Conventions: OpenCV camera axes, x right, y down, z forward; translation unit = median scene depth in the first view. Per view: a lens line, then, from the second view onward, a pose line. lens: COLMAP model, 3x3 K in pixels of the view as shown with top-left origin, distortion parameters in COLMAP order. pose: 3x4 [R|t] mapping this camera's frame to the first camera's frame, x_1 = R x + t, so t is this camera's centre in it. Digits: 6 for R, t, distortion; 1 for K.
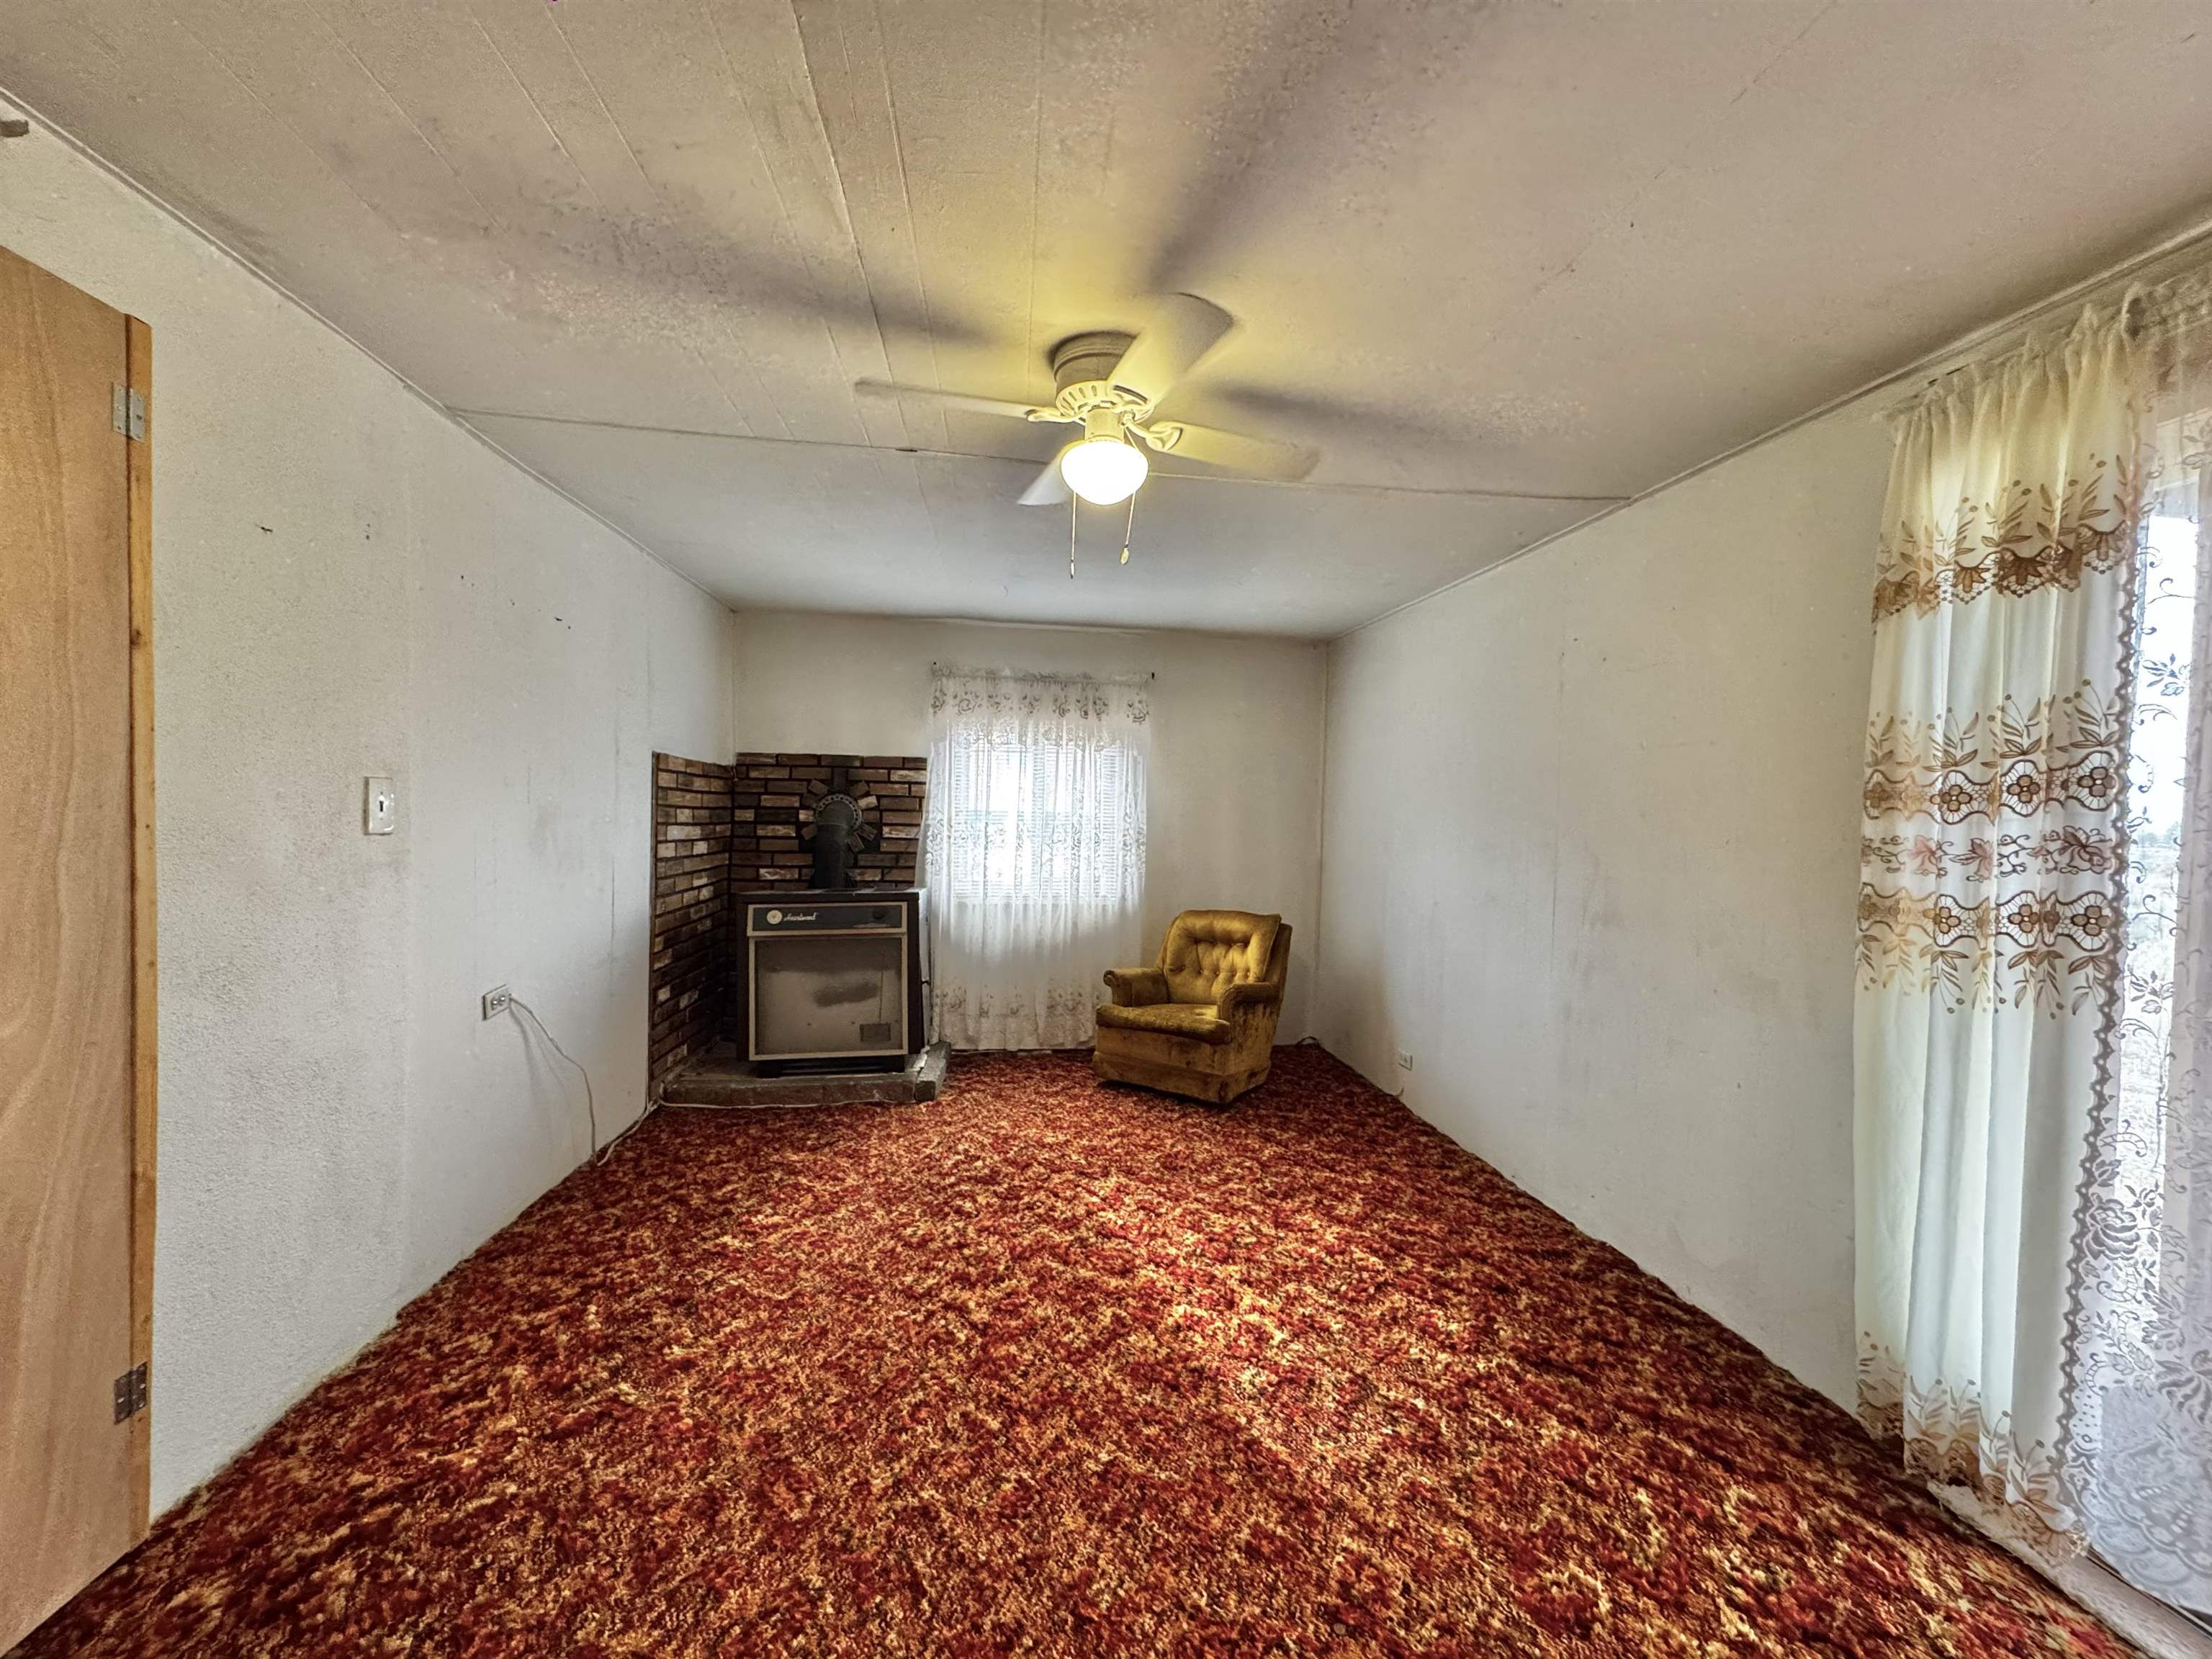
lens RADIAL K [[885.2, 0, 1108.5], [0, 885.2, 827.5], [0, 0, 1]] dist [-0.002646, -0.000689]
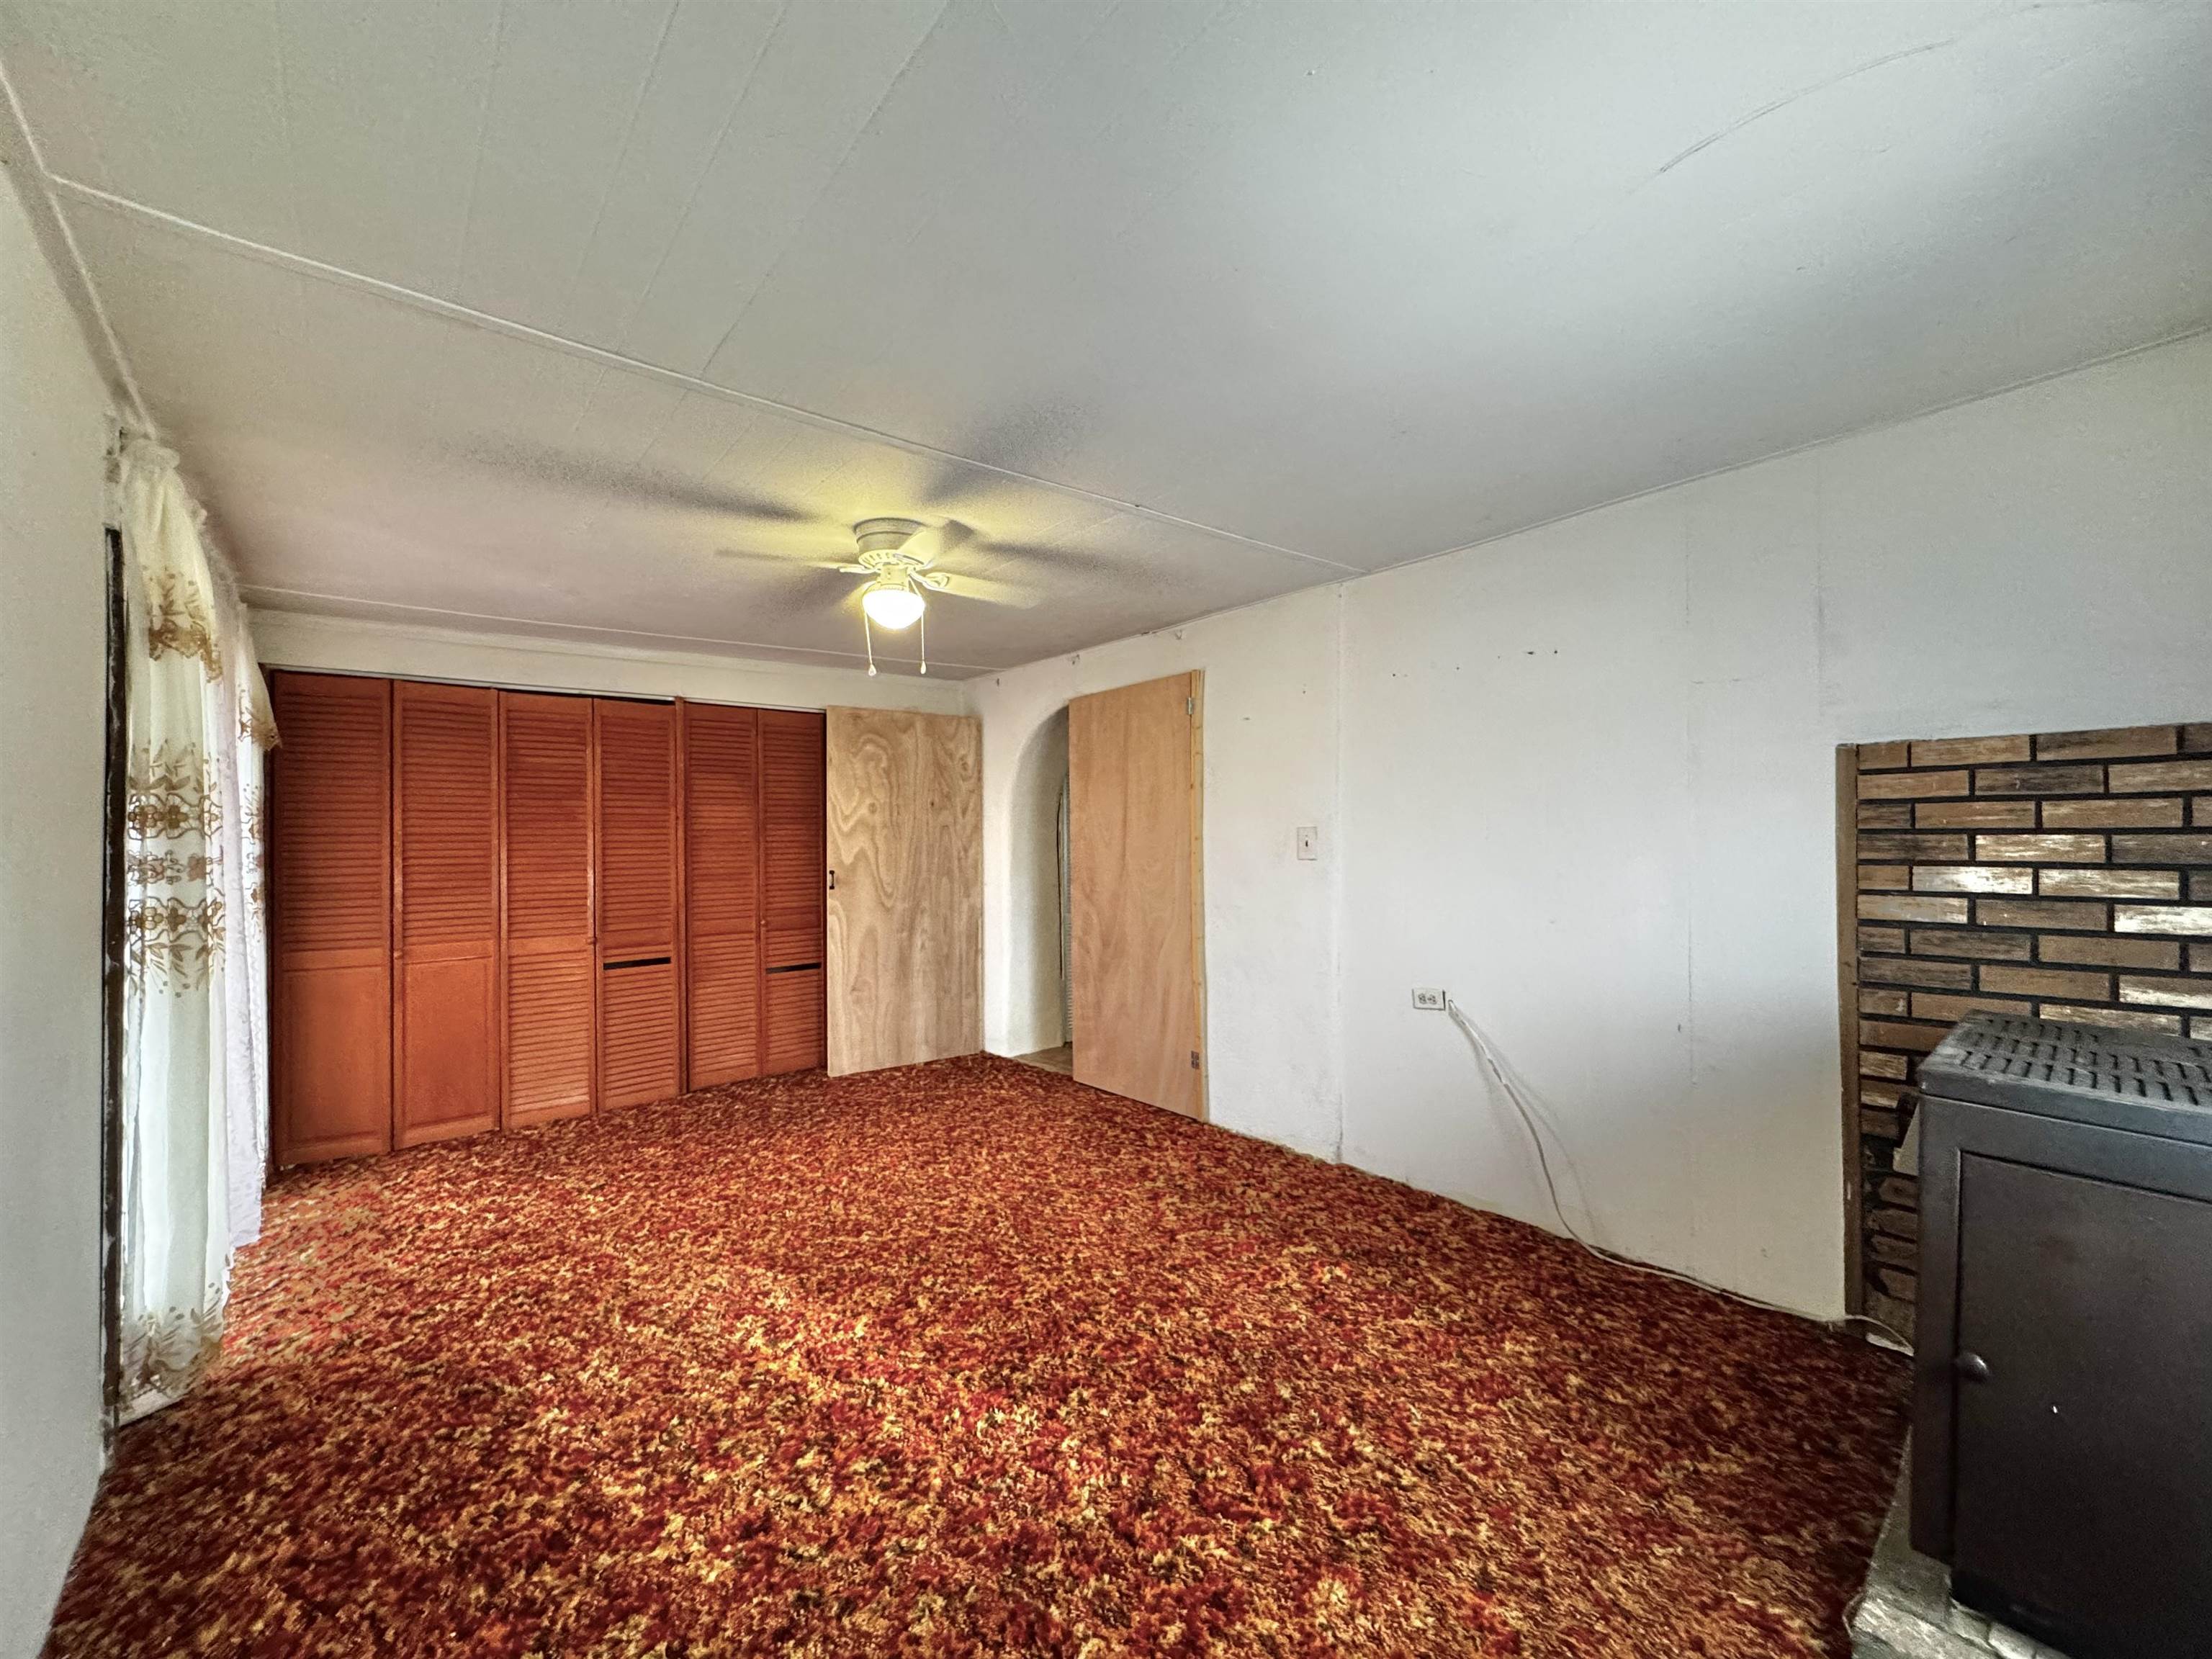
lens RADIAL K [[885.2, 0, 1108.5], [0, 885.2, 827.5], [0, 0, 1]] dist [-0.002646, -0.000689]
pose [[-0.830098, -0.021807, -0.557191, 0.410216], [-0.014268, 0.999738, -0.017871, -0.015960], [0.557435, -0.006885, -0.830192, 1.954594]]
